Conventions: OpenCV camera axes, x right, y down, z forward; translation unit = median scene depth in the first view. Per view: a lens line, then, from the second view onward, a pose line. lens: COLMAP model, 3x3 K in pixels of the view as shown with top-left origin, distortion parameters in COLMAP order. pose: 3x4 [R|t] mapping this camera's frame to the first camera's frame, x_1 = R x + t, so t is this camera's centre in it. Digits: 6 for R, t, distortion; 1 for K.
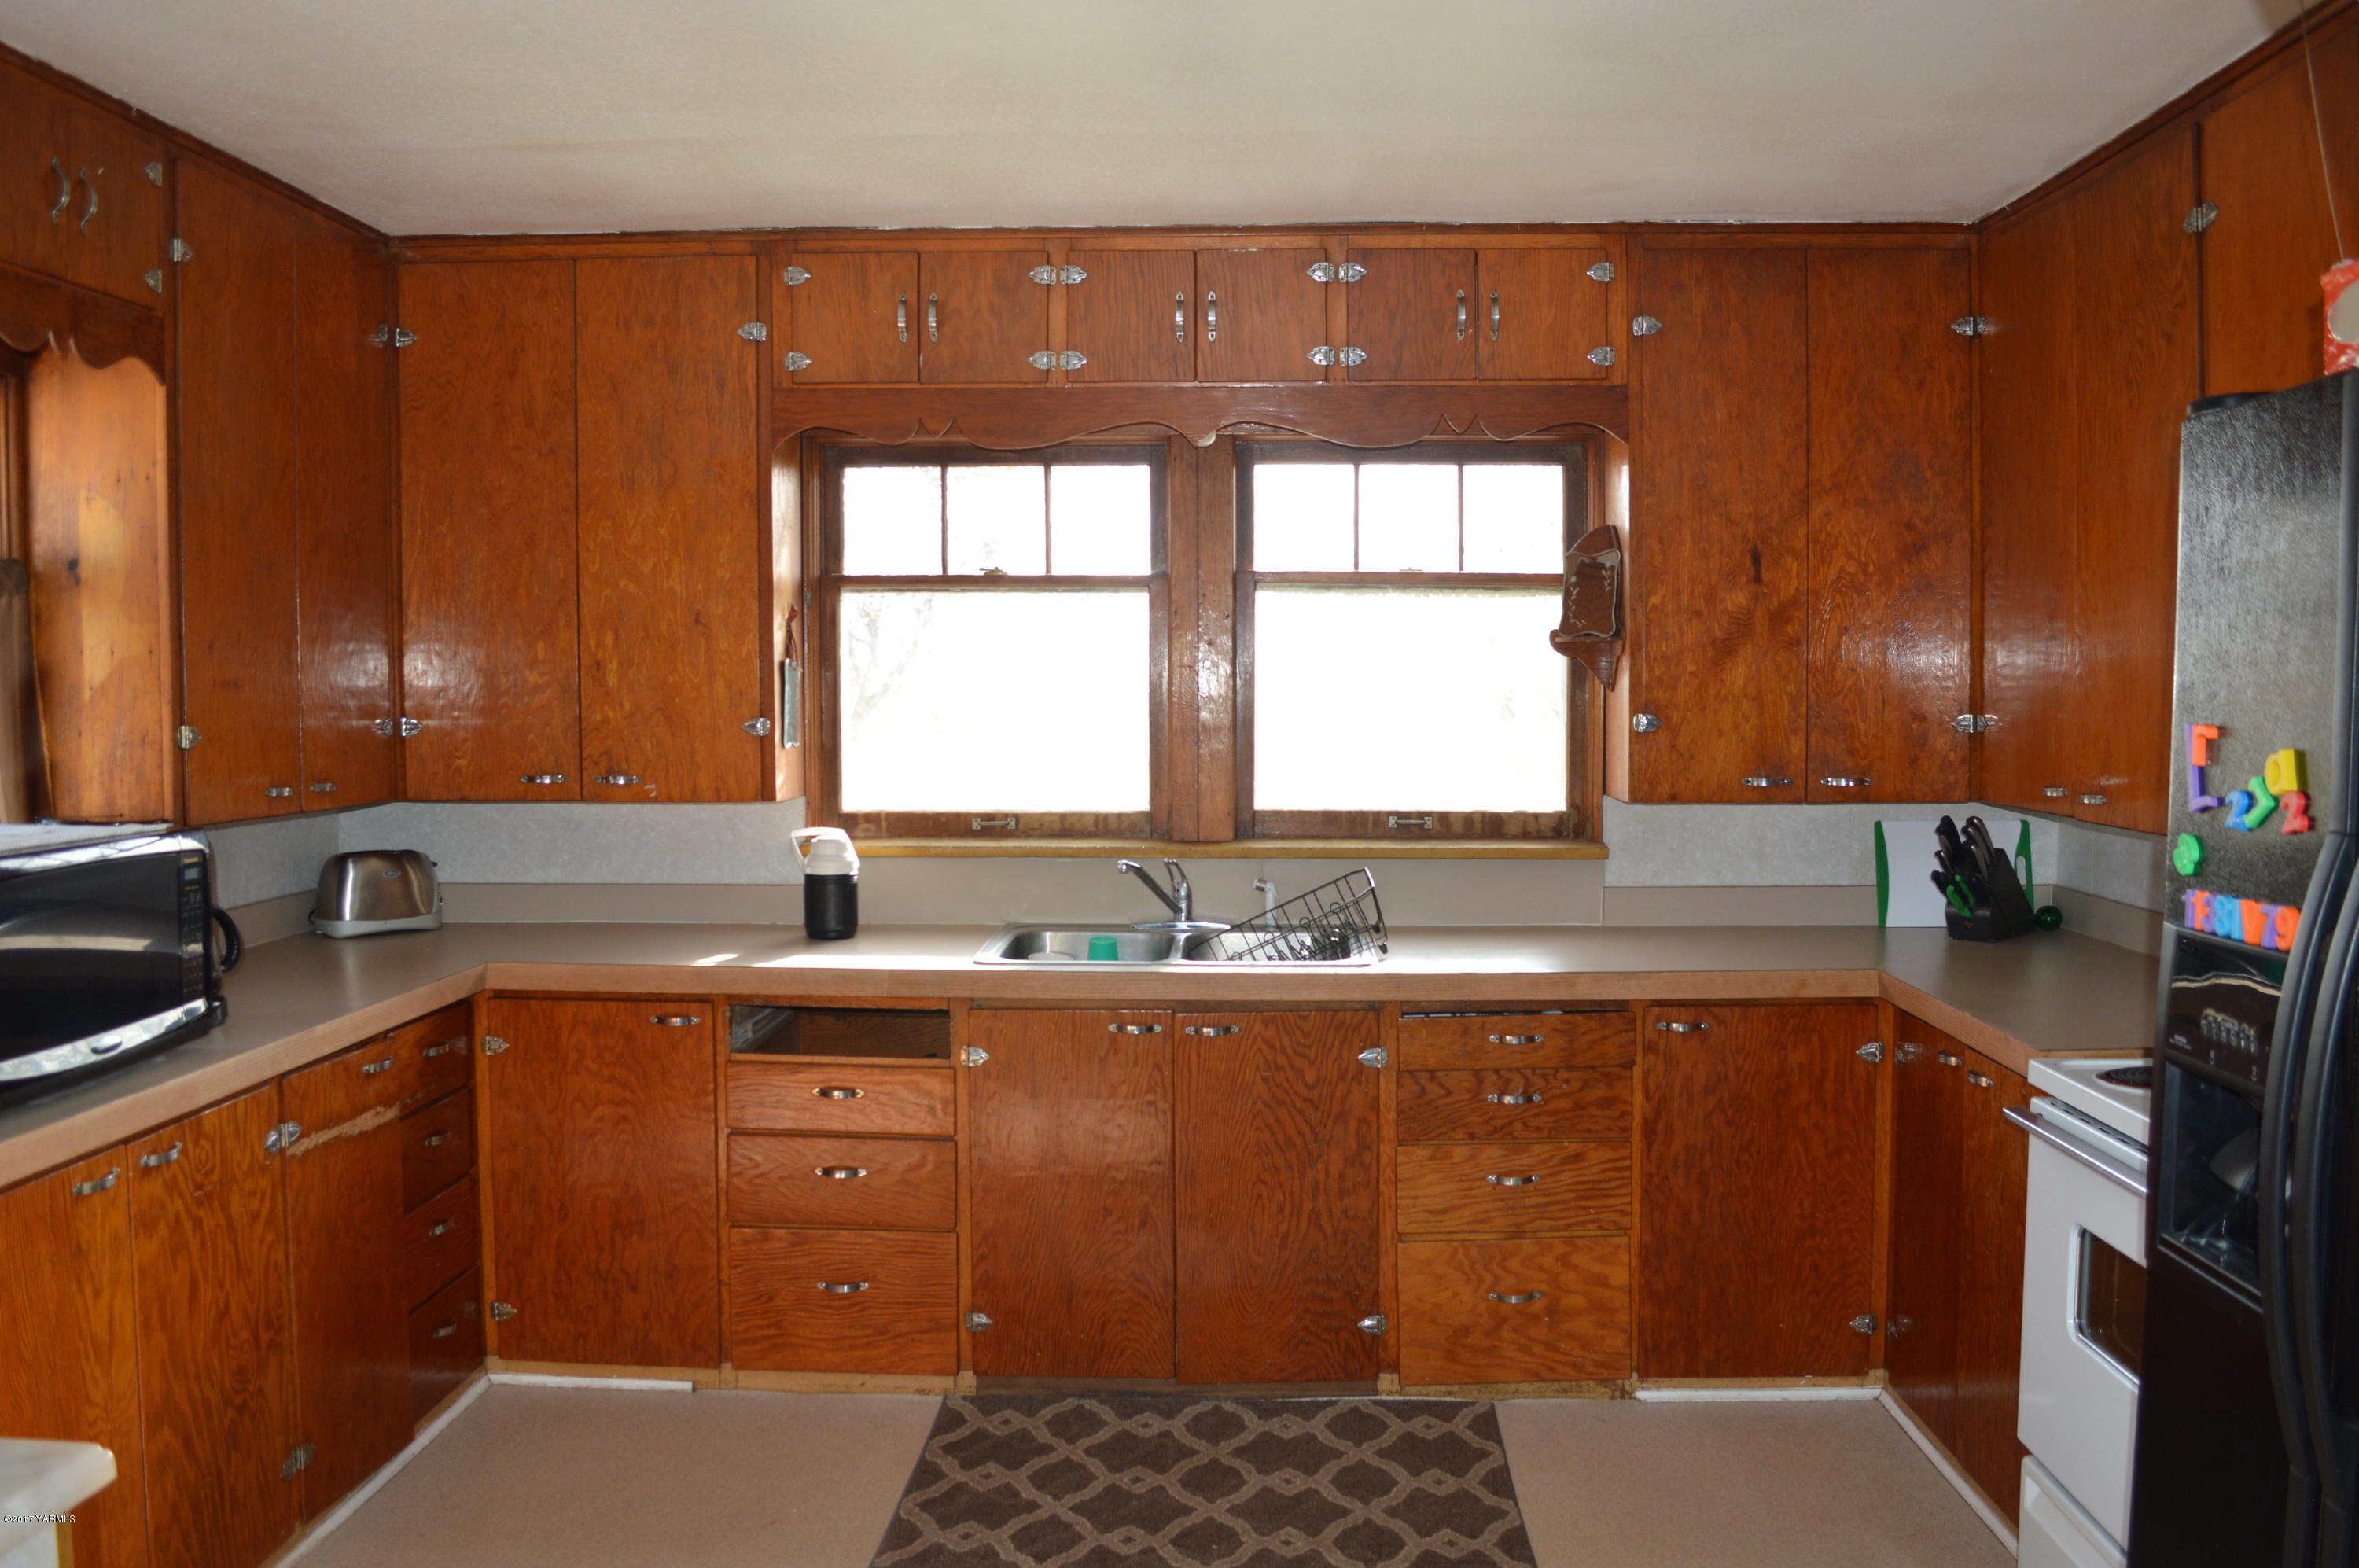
lens RADIAL K [[1879.6, 0, 1189.3], [0, 1879.6, 783.7], [0, 0, 1]] dist [-0.084022, 0.015204]
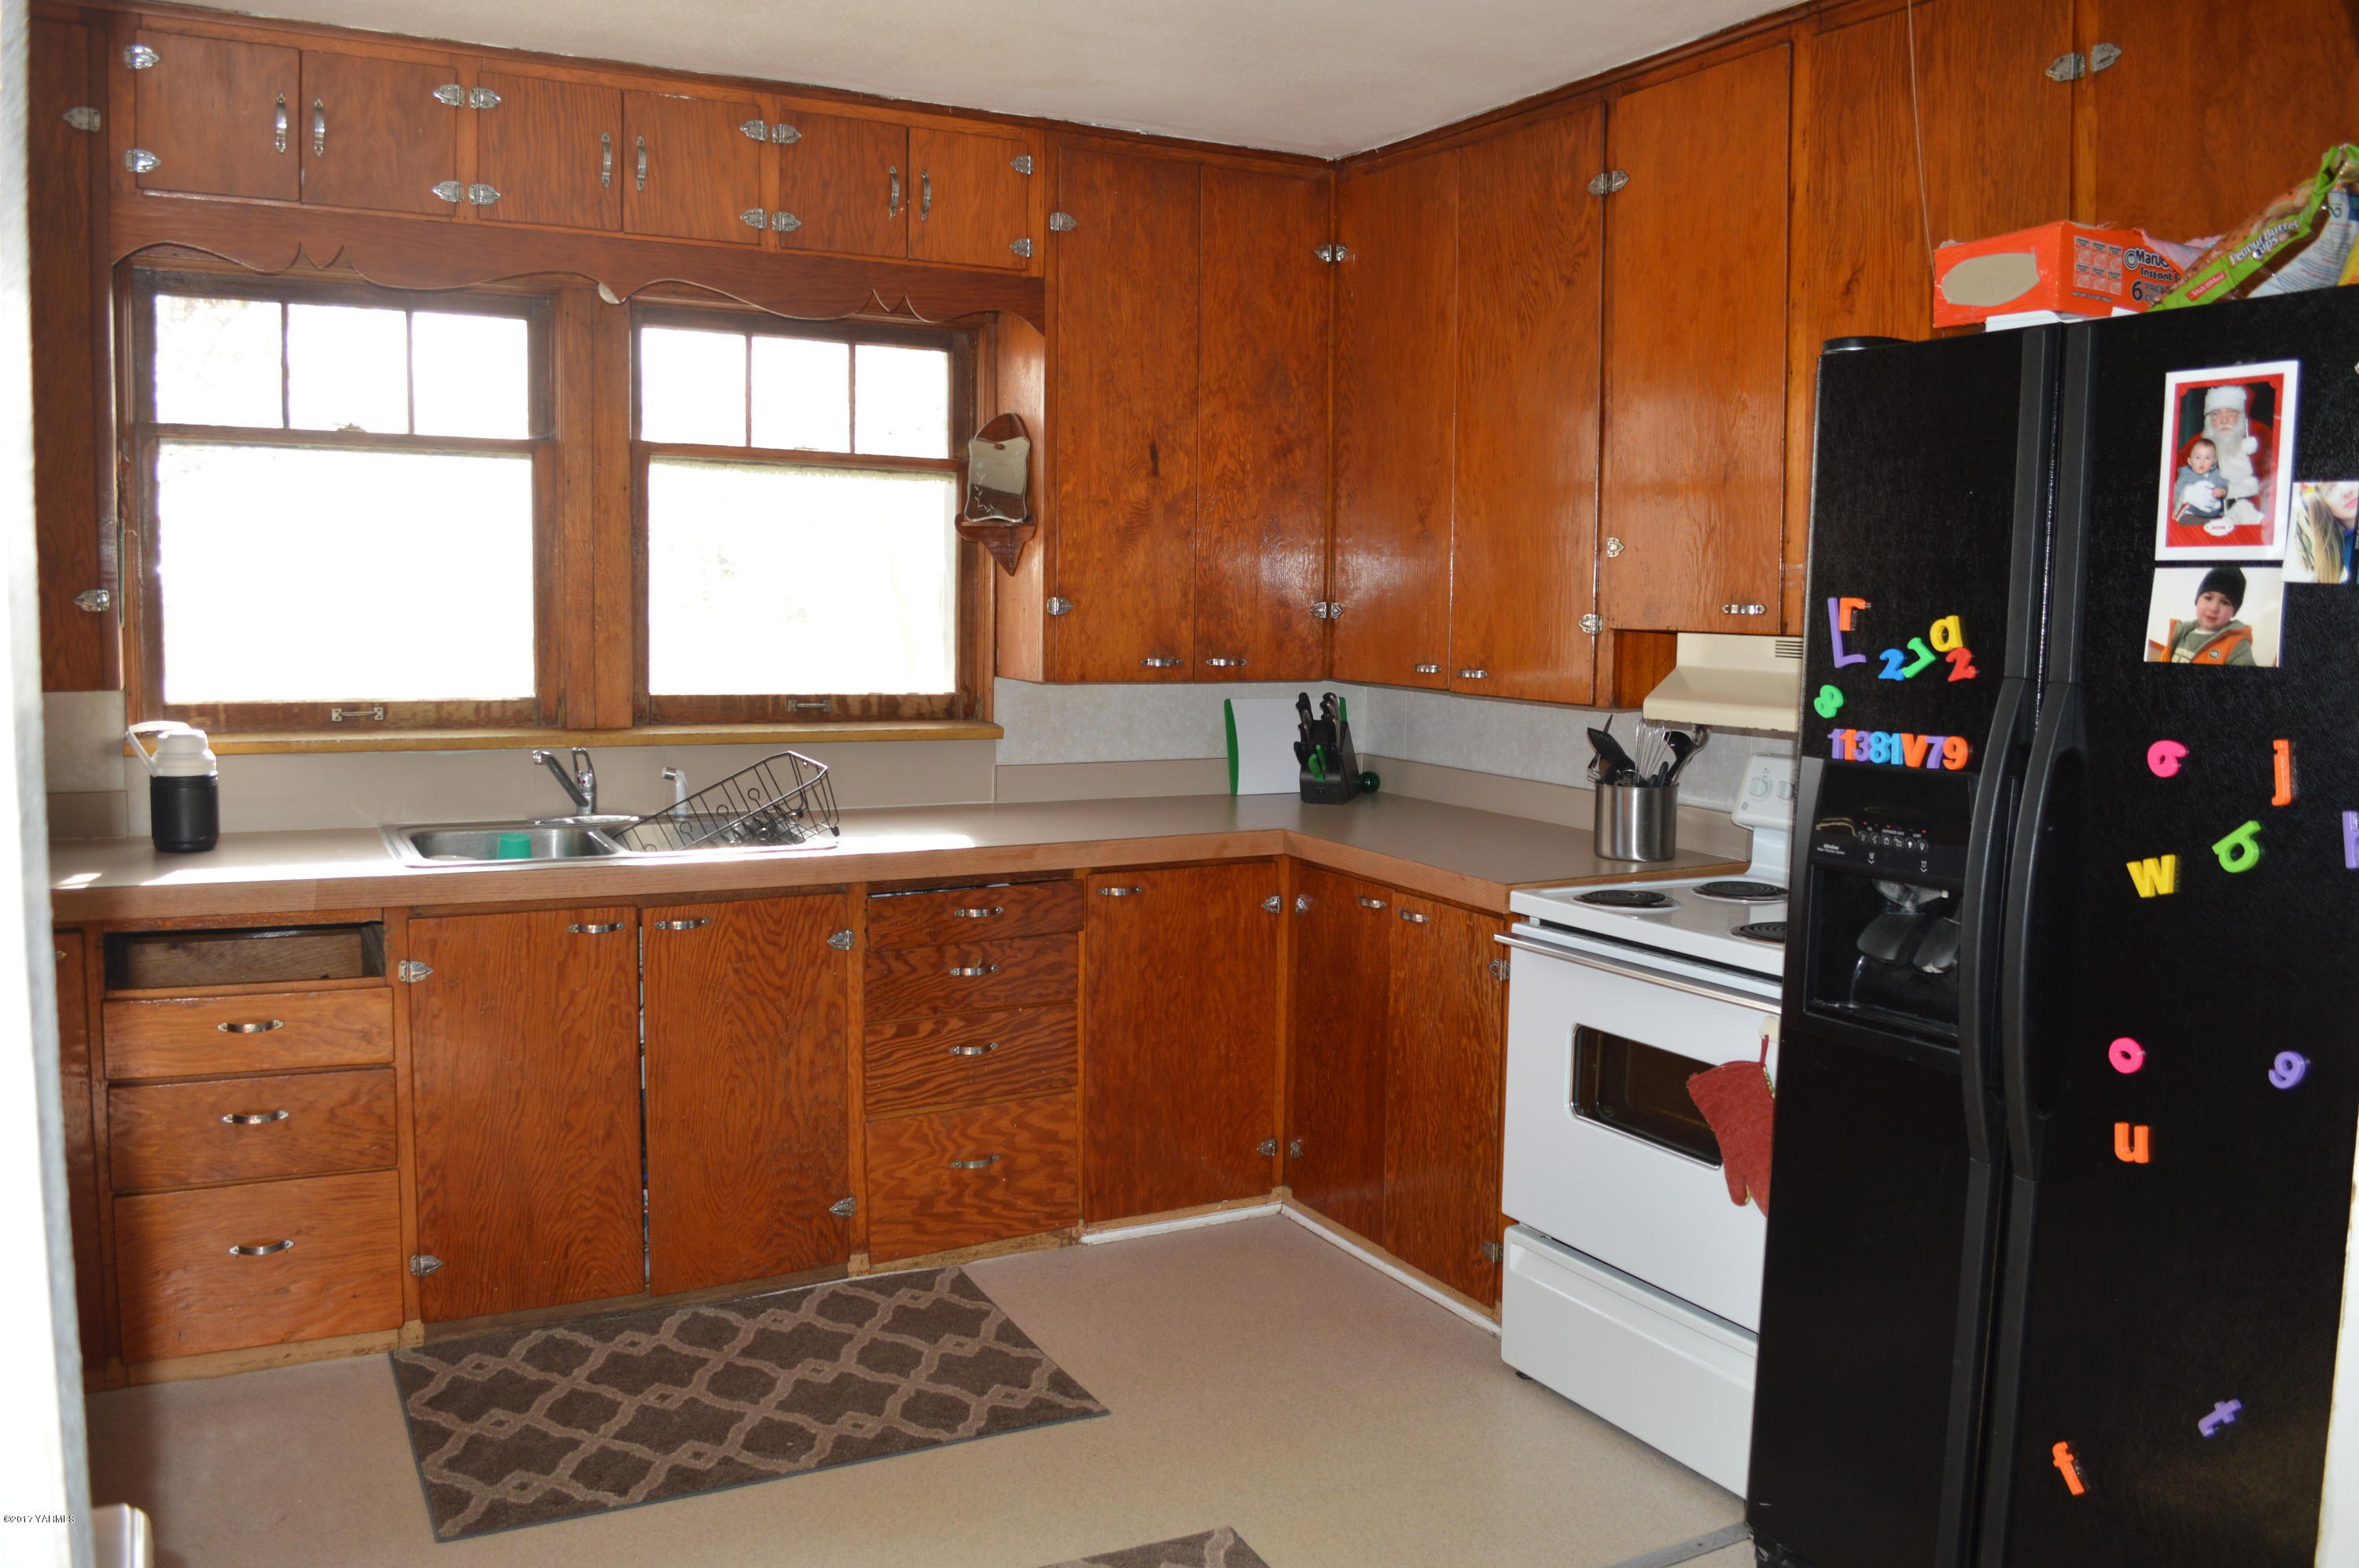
lens RADIAL K [[1879.6, 0, 1177.9], [0, 1879.6, 789.6], [0, 0, 1]] dist [-0.084022, 0.015204]
pose [[0.864678, -0.034751, 0.501123, -0.237479], [0.007055, 0.998346, 0.057059, 0.011057], [-0.502277, -0.045802, 0.863493, 0.057751]]
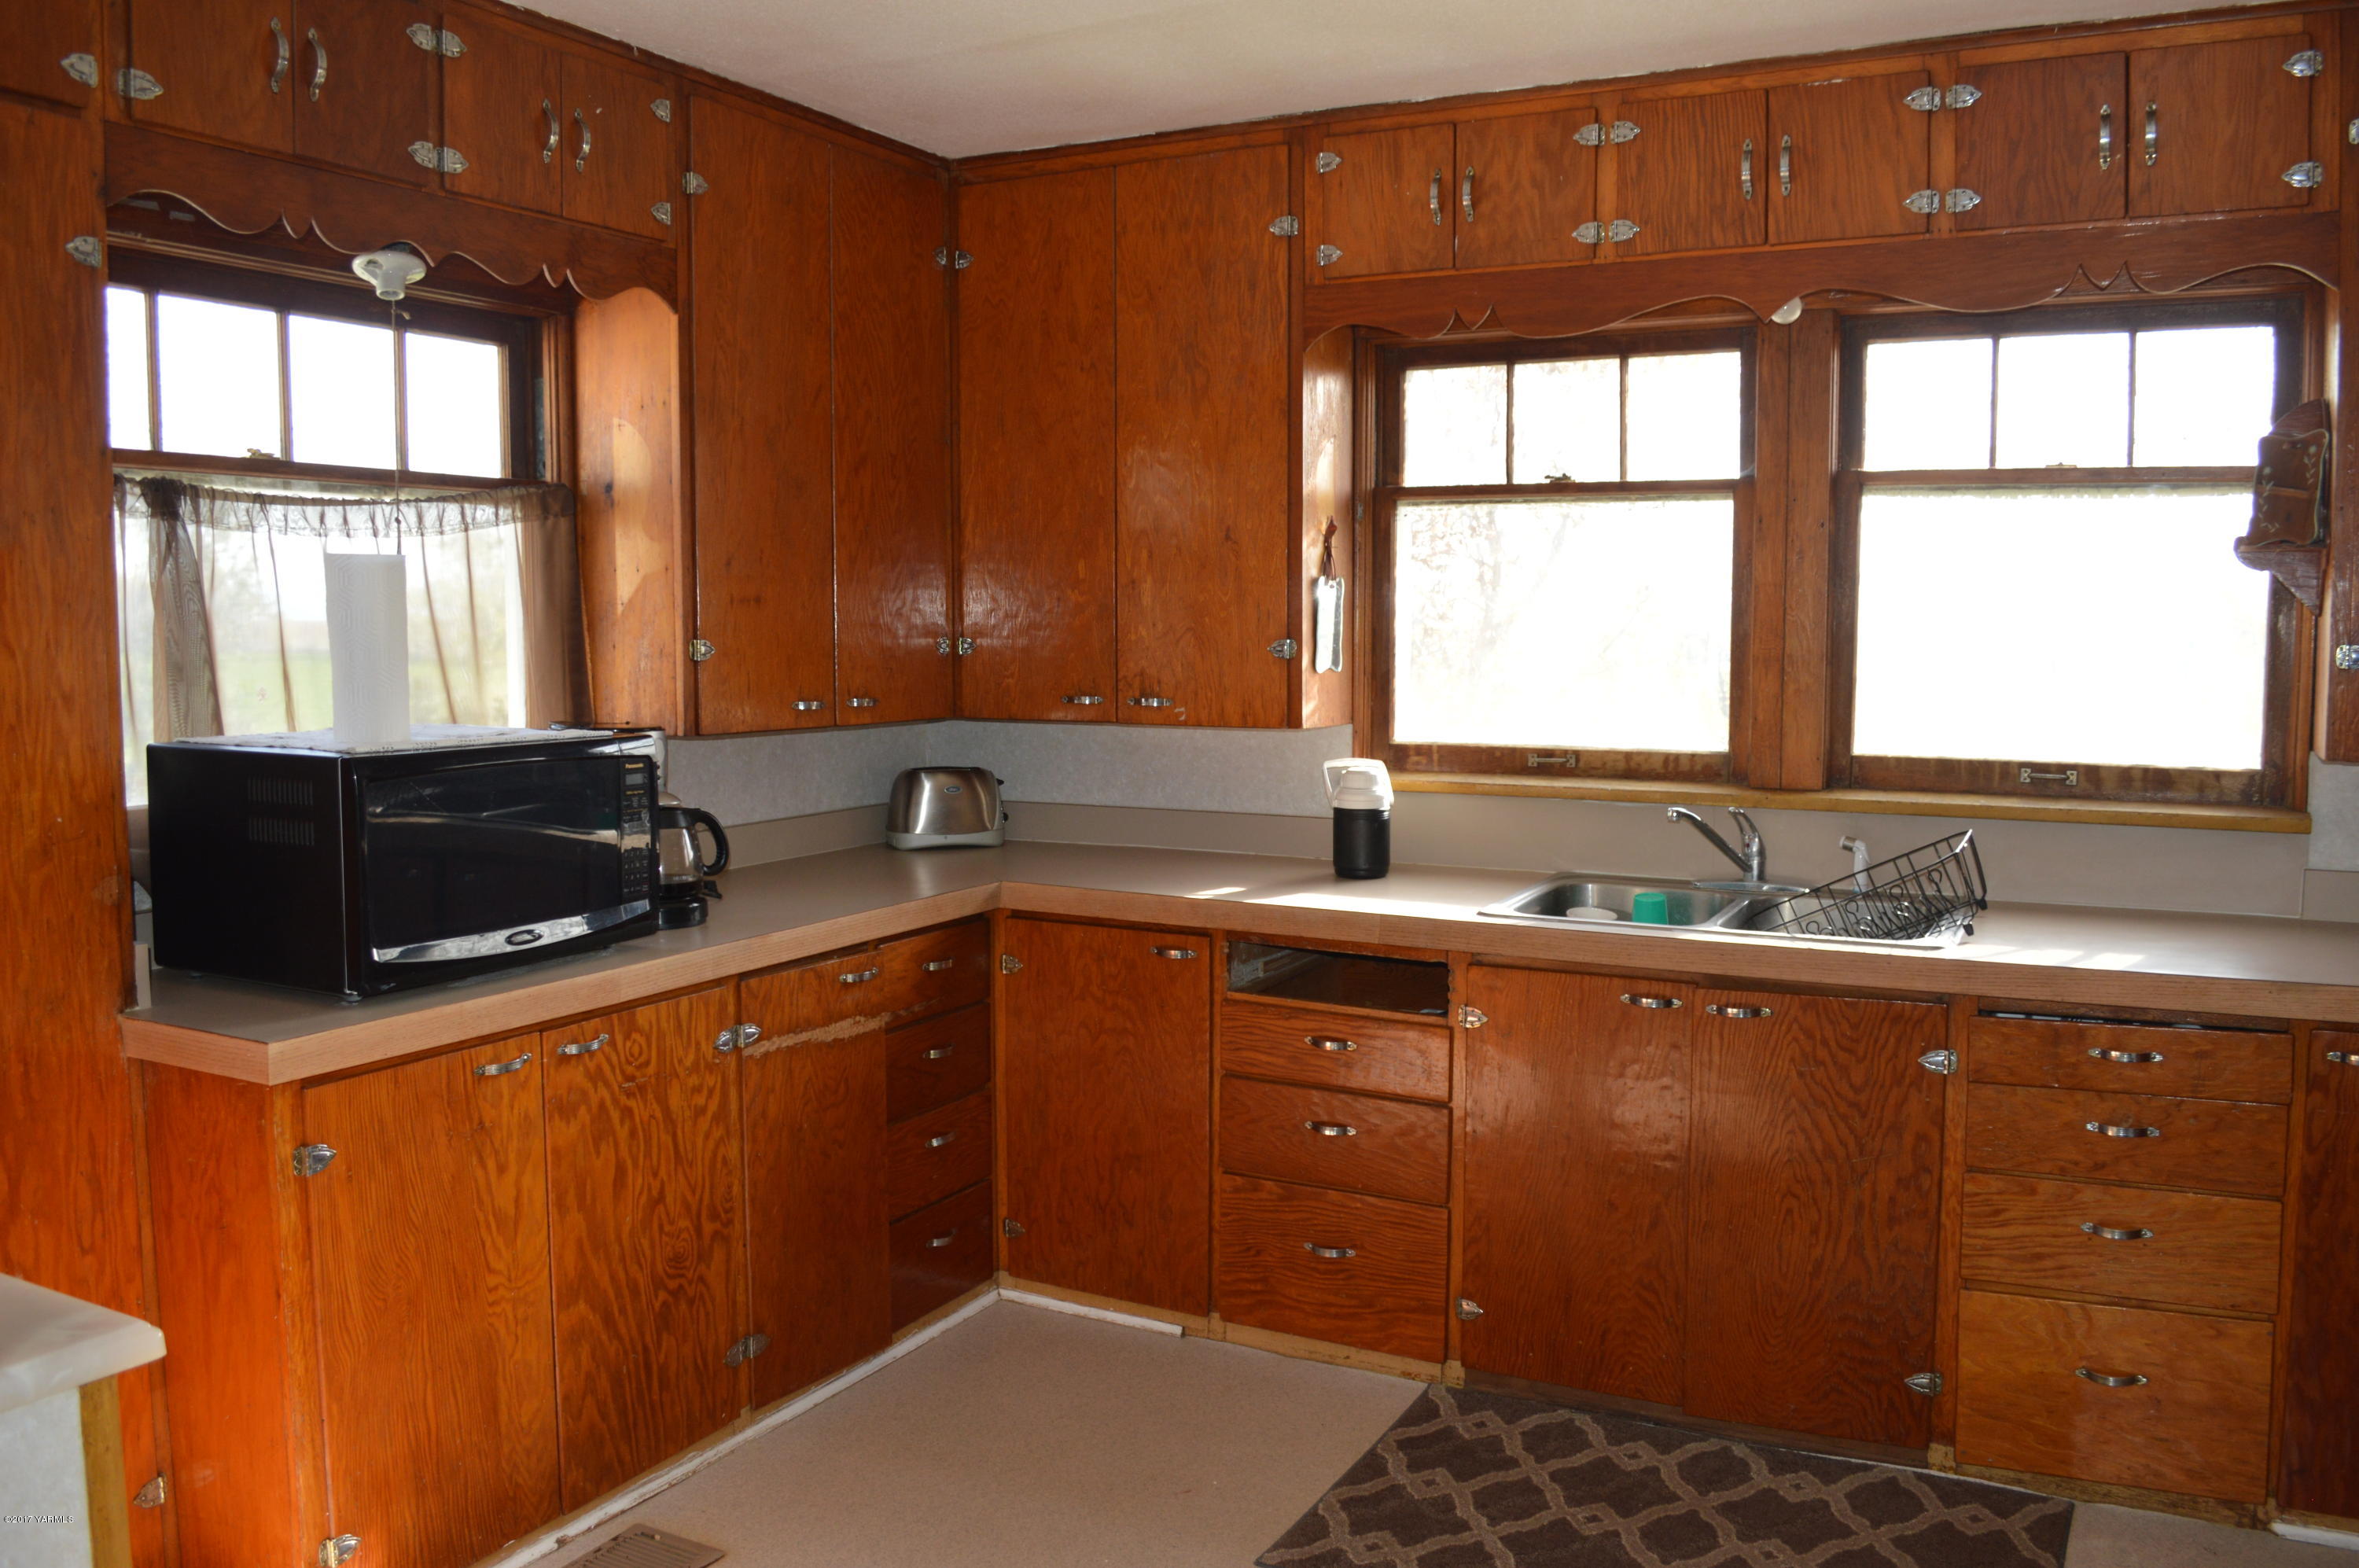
lens RADIAL K [[1879.6, 0, 1182.6], [0, 1879.6, 787.1], [0, 0, 1]] dist [-0.084022, 0.015204]
pose [[0.900600, 0.039895, -0.432814, 0.143353], [-0.024661, 0.998865, 0.040756, 0.002058], [0.433949, -0.026031, 0.900561, 0.131909]]
